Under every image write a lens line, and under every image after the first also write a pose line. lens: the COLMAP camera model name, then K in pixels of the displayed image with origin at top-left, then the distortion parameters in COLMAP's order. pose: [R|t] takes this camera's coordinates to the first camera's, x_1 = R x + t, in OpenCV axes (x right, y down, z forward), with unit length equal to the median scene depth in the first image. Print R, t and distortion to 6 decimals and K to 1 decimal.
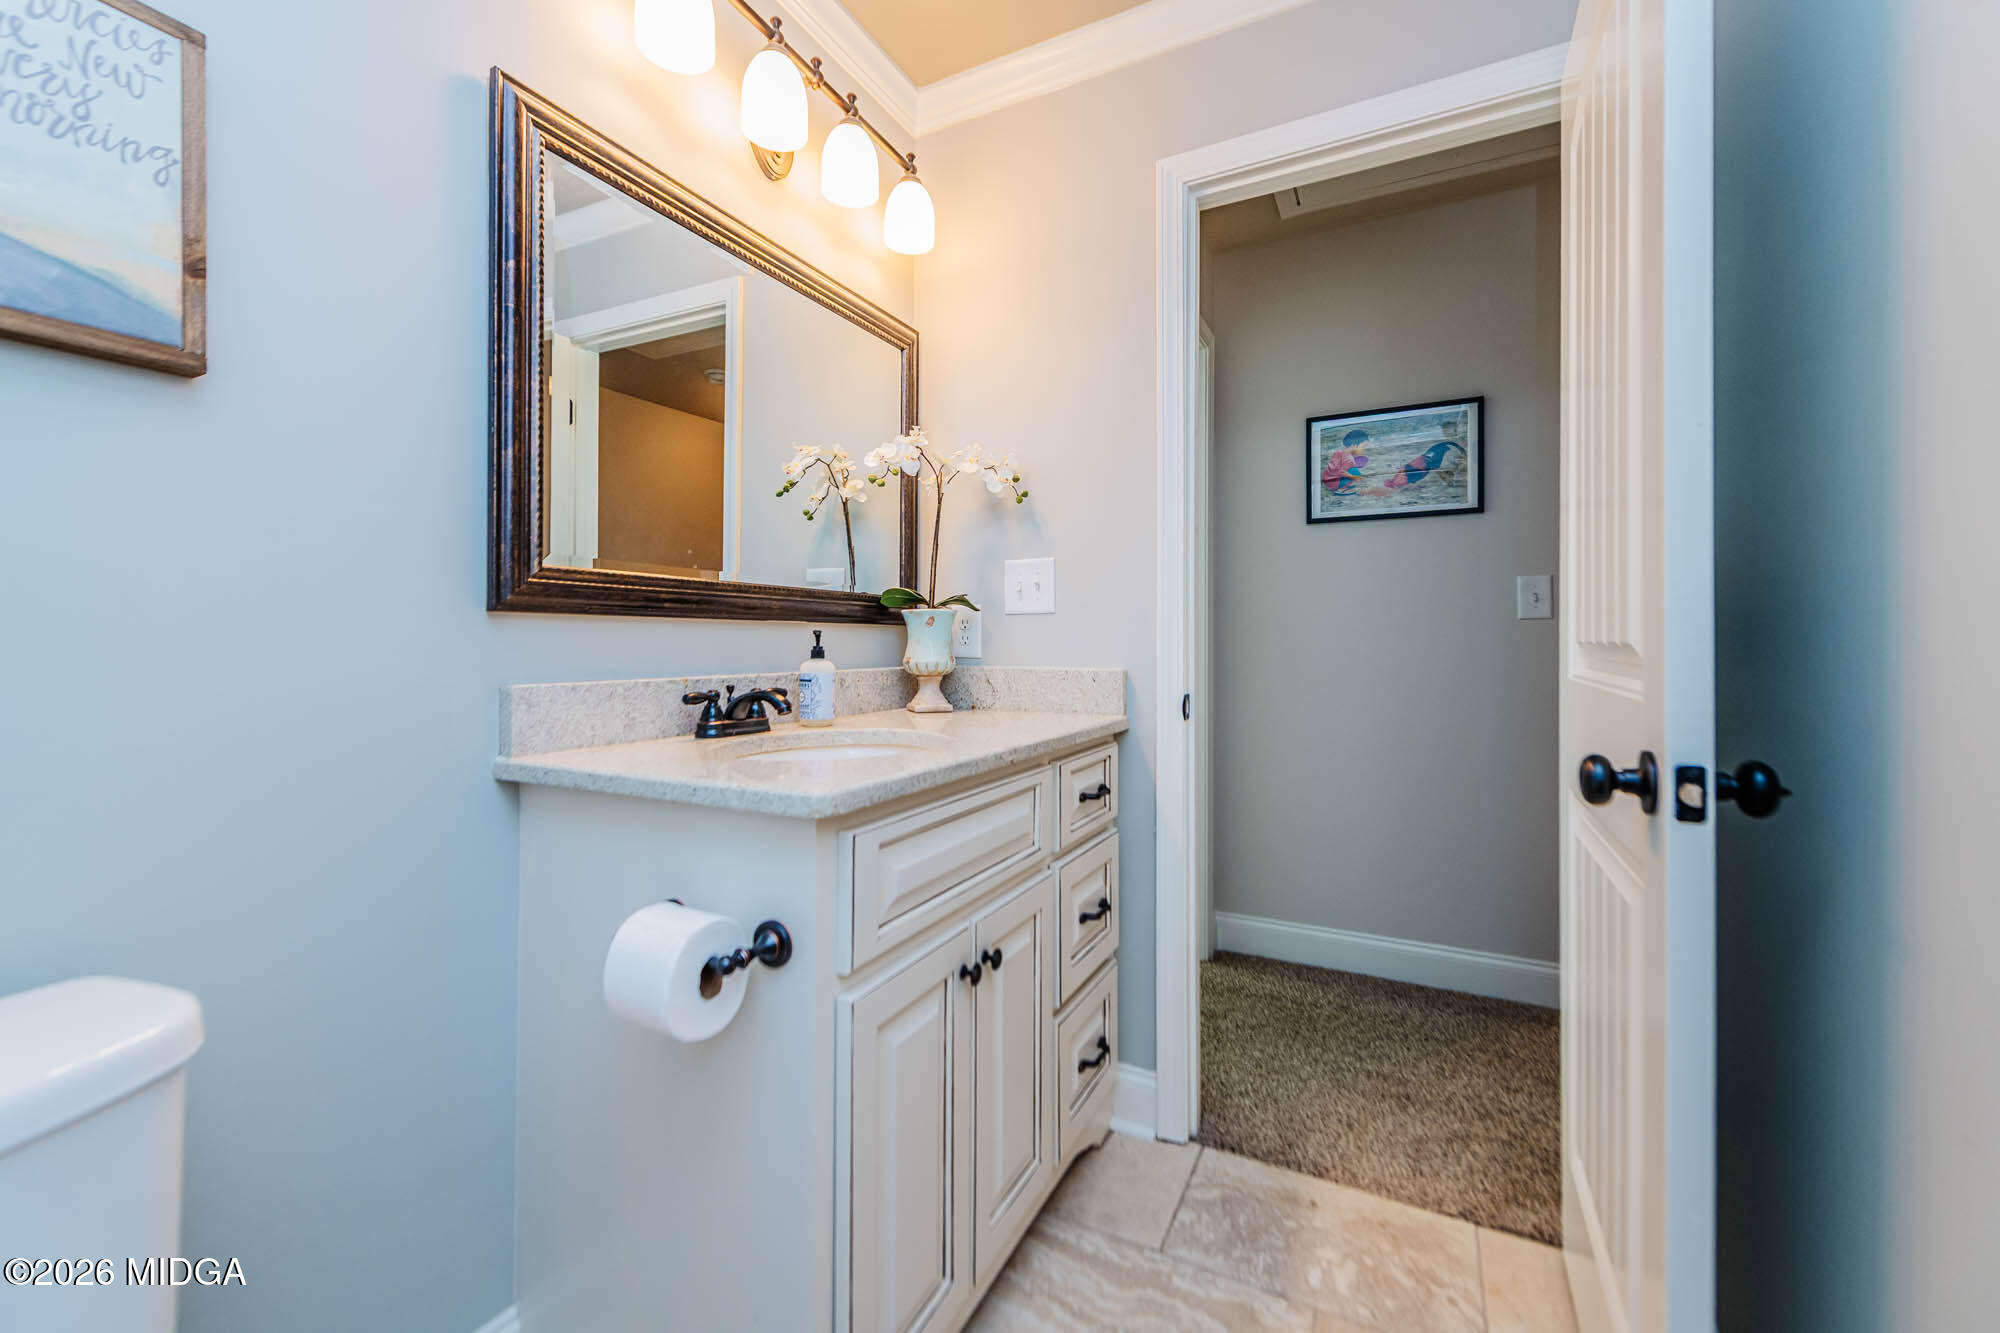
lens RADIAL K [[861.5, 0, 1016.3], [0, 861.5, 637.4], [0, 0, 1]] dist [0.017060, -0.006903]
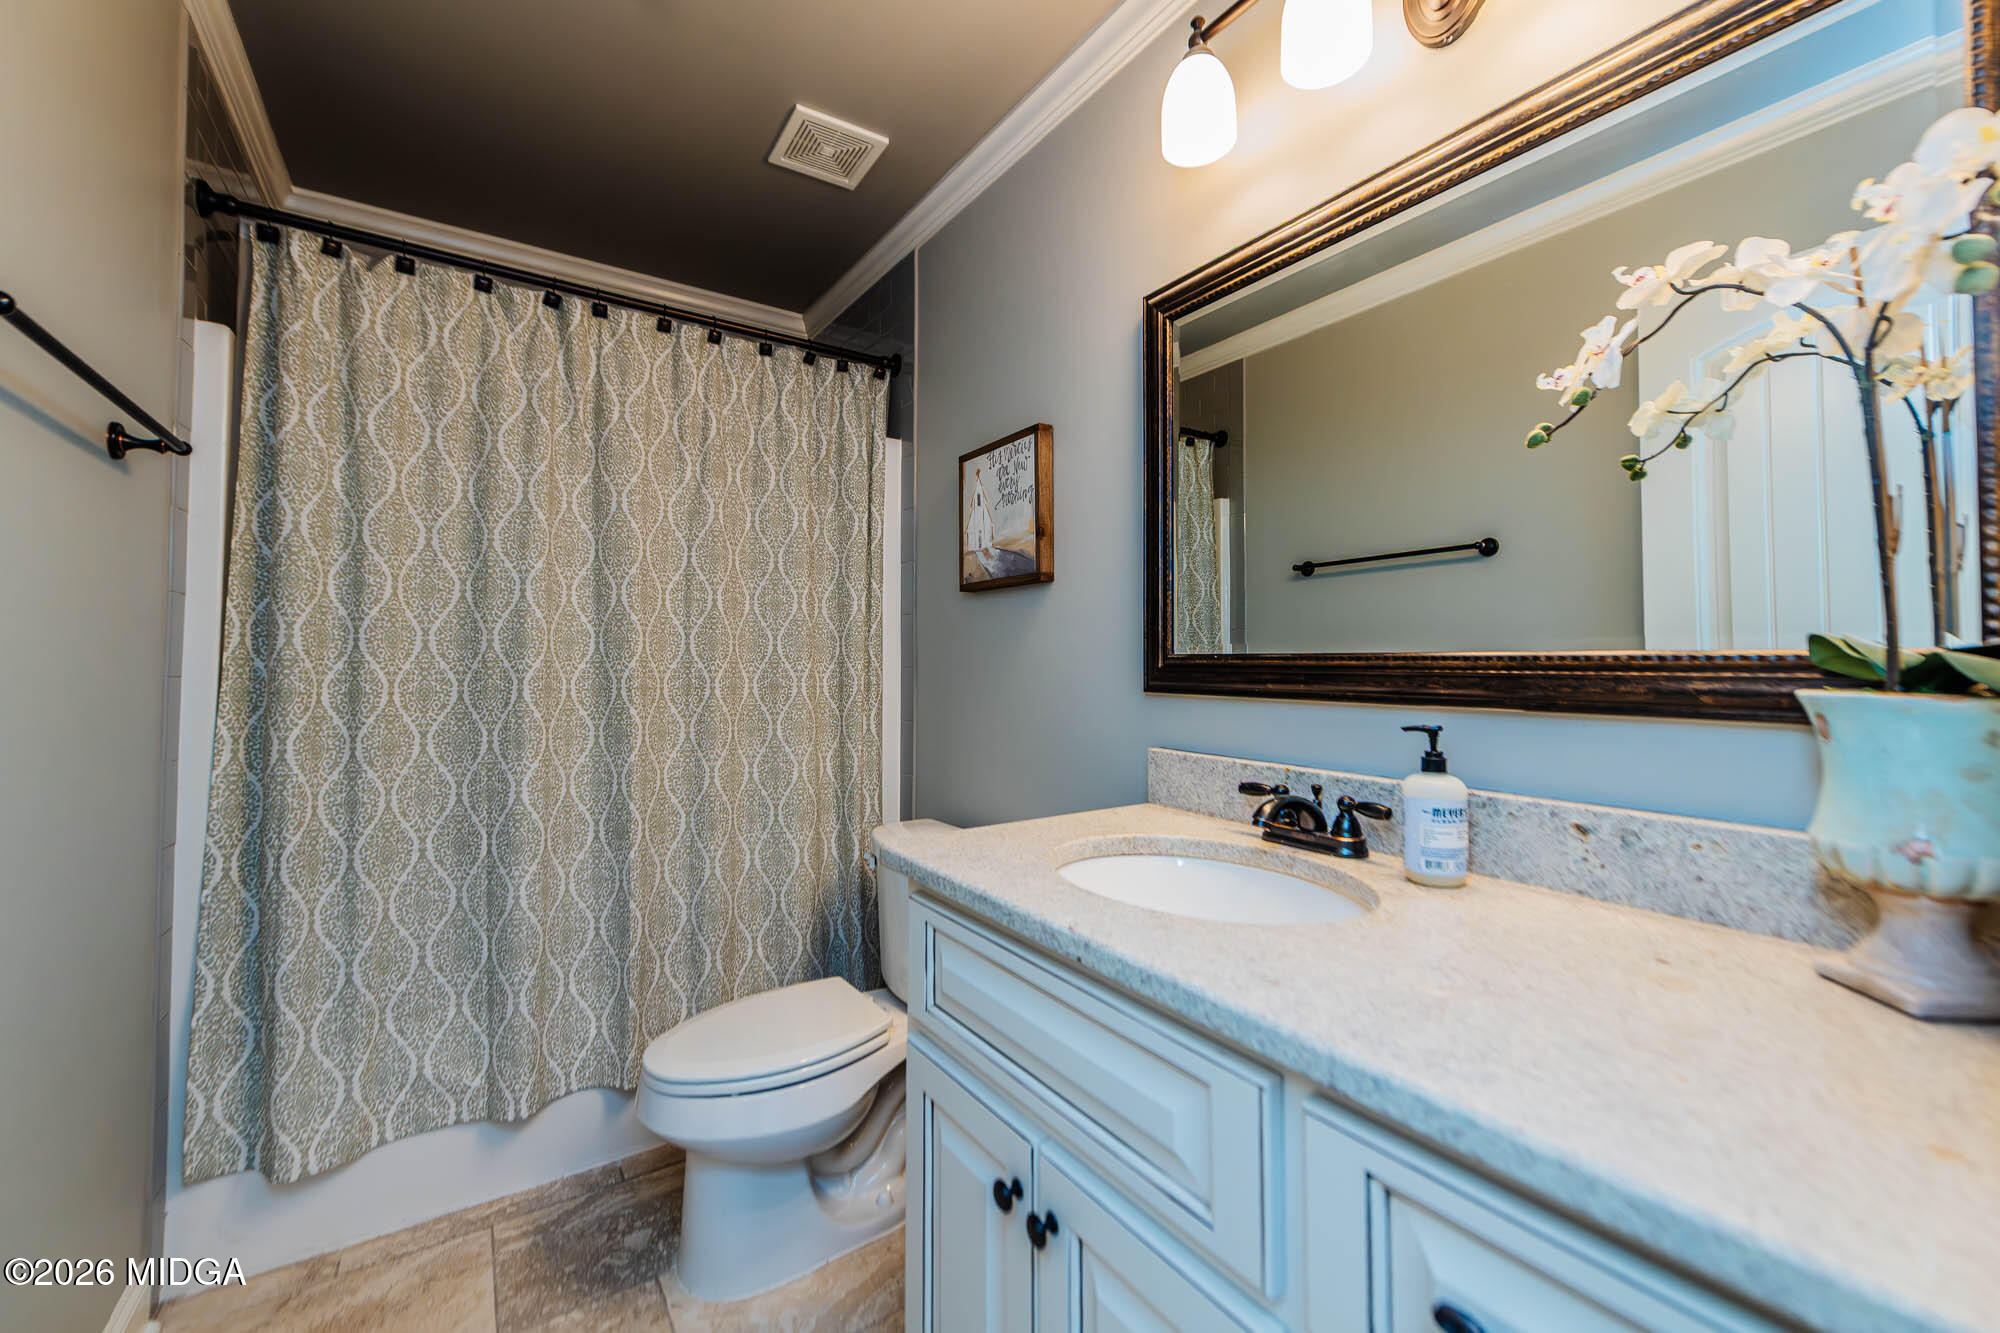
lens RADIAL K [[787.8, 0, 1000.7], [0, 787.8, 635.6], [0, 0, 1]] dist [0.000250, -0.004815]
pose [[-0.505184, -0.037028, -0.862217, 0.536302], [-0.002684, 0.999142, -0.041335, -0.061908], [0.863008, -0.018568, -0.504849, 1.315238]]
